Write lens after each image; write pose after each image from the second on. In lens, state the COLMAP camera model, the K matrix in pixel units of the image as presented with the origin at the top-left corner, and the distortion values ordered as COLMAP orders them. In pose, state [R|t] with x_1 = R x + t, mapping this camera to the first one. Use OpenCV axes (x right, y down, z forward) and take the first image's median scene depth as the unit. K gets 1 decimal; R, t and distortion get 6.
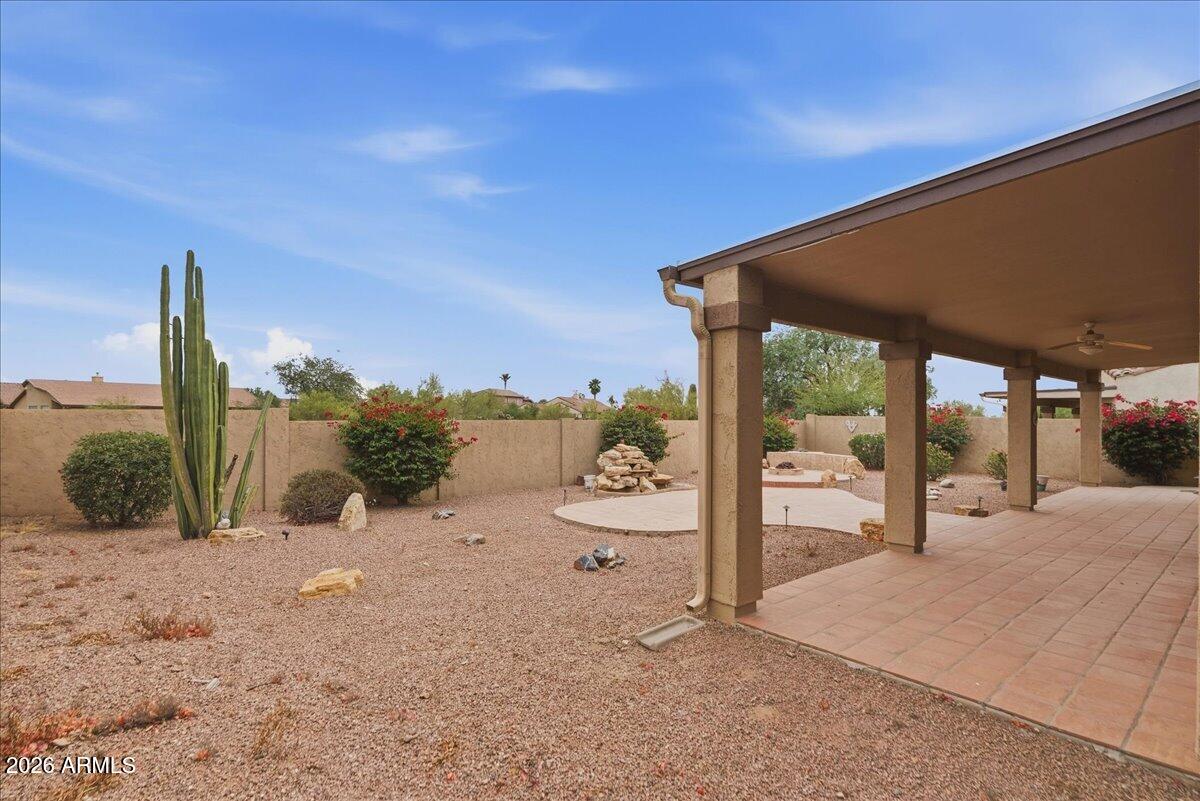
lens RADIAL K [[567.3, 0, 604.0], [0, 567.3, 416.6], [0, 0, 1]] dist [-0.000986, 0.000168]
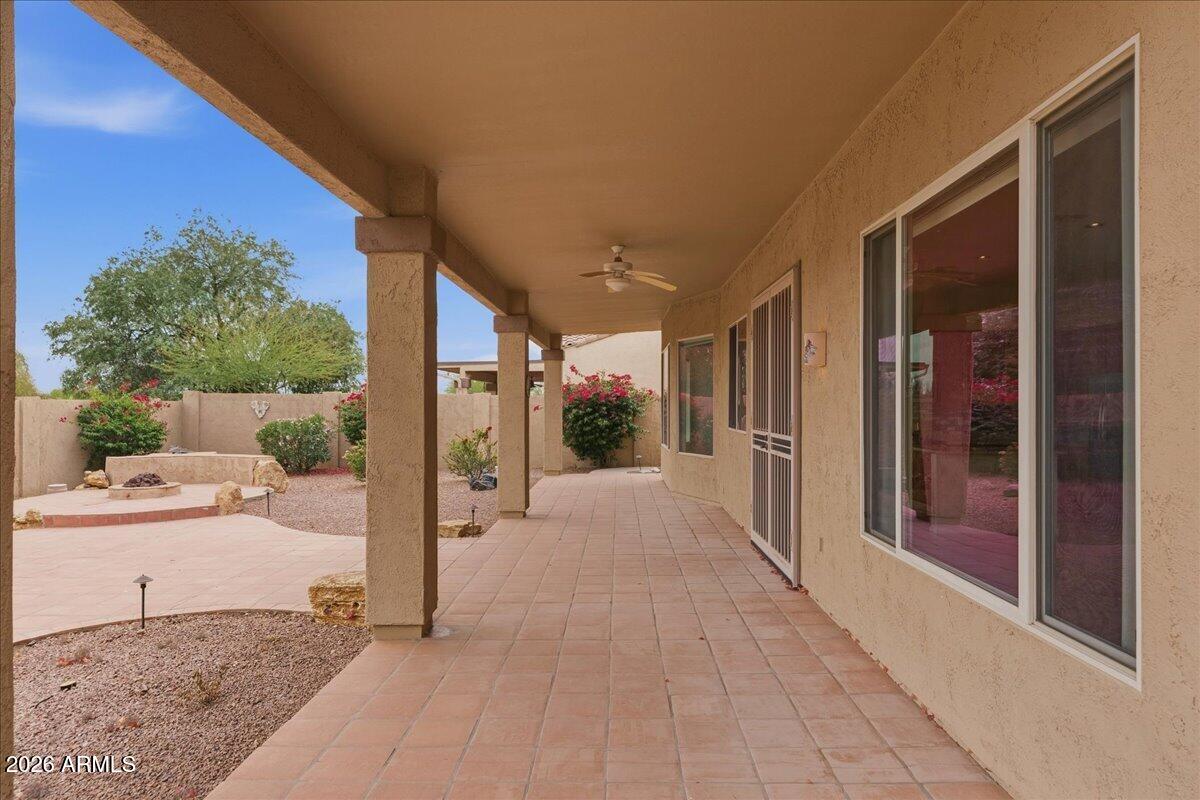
lens RADIAL K [[761.5, 0, 593.2], [0, 761.5, 387.0], [0, 0, 1]] dist [0.004052, 0.002152]
pose [[0.668147, 0.008795, 0.743977, 0.070436], [0.007653, 0.999796, -0.018692, 0.015689], [-0.743990, 0.018183, 0.667944, 0.212926]]
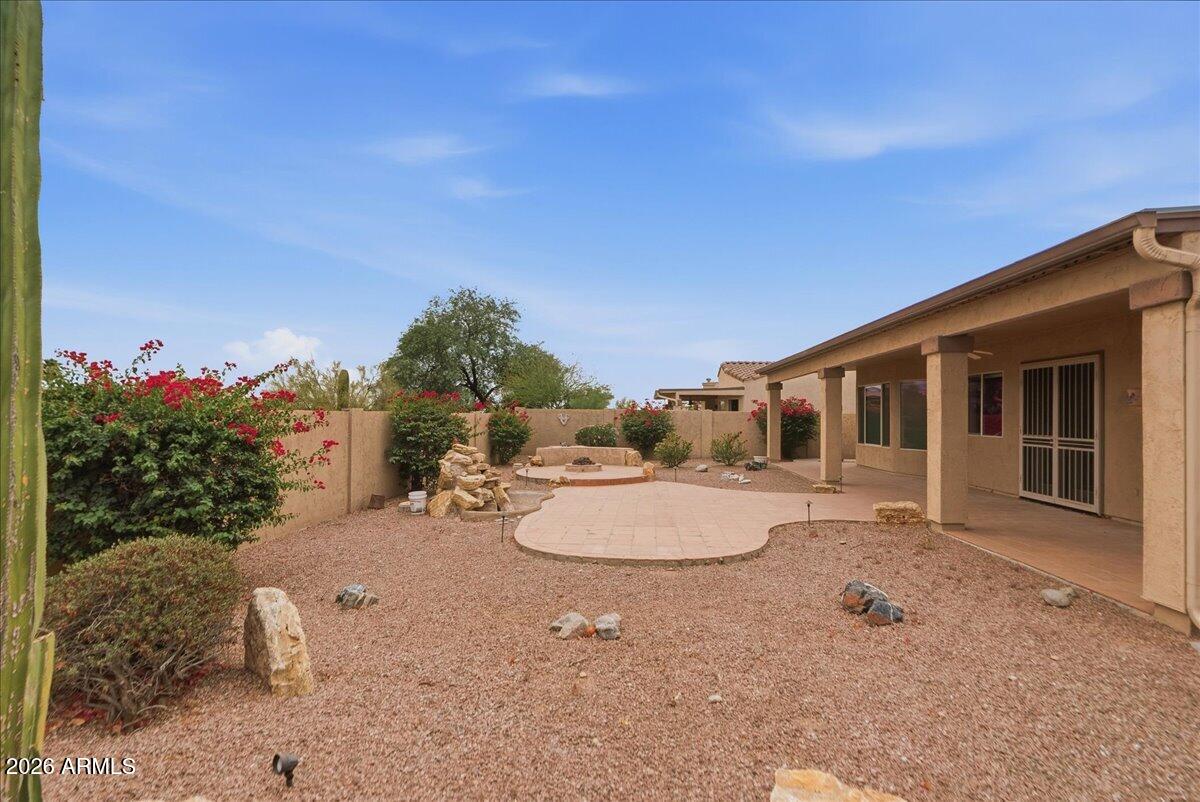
lens RADIAL K [[573.9, 0, 600.0], [0, 573.9, 401.0], [0, 0, 1]] dist [-0.002436, -0.000288]
pose [[0.704446, 0.015361, 0.709592, -0.369648], [-0.001838, 0.999802, -0.019819, 0.007256], [-0.709755, 0.012658, 0.704334, 0.357366]]
